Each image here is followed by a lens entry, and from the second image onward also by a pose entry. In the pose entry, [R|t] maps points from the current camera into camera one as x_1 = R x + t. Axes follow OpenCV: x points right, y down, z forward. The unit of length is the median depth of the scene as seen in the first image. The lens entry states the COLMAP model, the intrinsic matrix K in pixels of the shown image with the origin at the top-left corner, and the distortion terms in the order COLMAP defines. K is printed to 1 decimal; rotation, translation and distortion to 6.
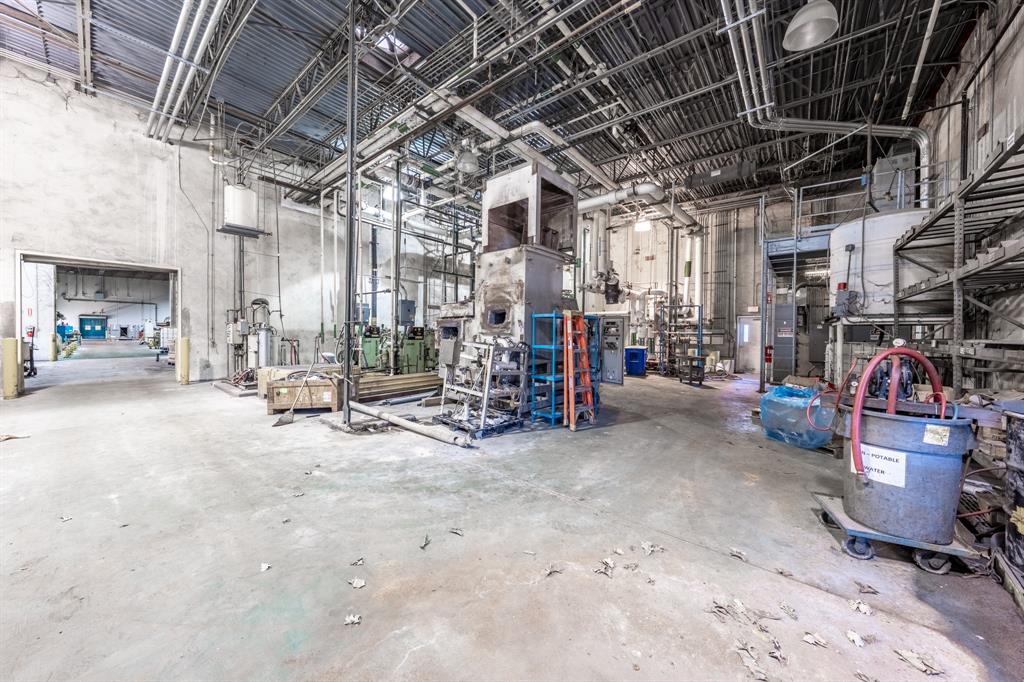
lens RADIAL K [[349.0, 0, 512.2], [0, 349.0, 336.9], [0, 0, 1]] dist [-0.000678, -0.000026]
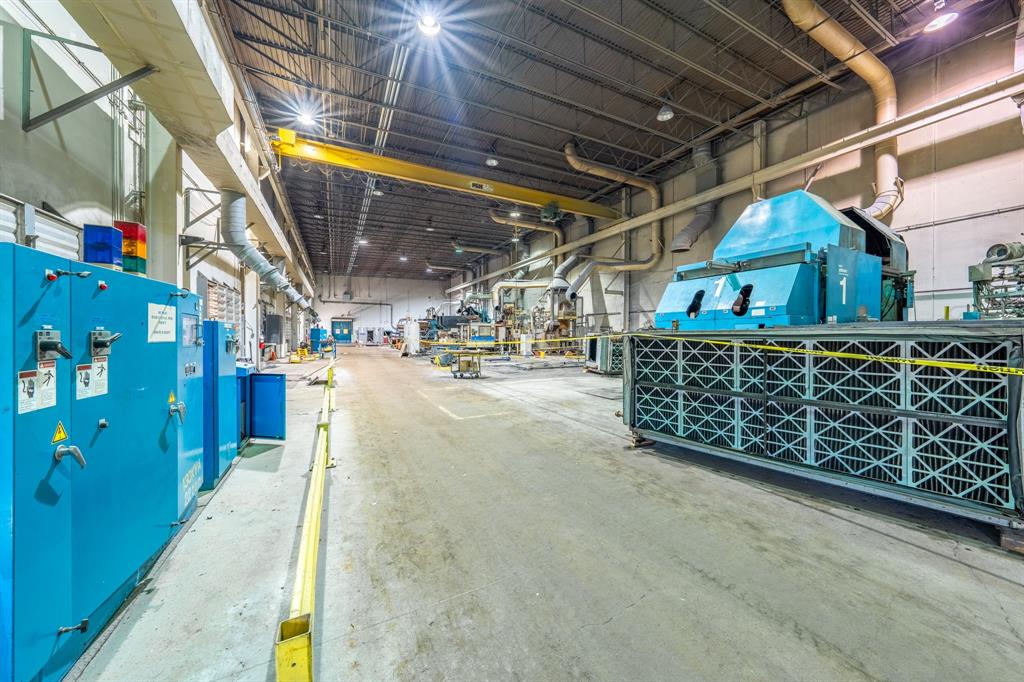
lens RADIAL K [[349.0, 0, 513.9], [0, 349.0, 336.3], [0, 0, 1]] dist [-0.000678, -0.000026]
pose [[0.917237, -0.003614, -0.398326, -0.407432], [0.002306, 0.999990, -0.003764, -0.008671], [0.398336, 0.002534, 0.917236, 0.325925]]
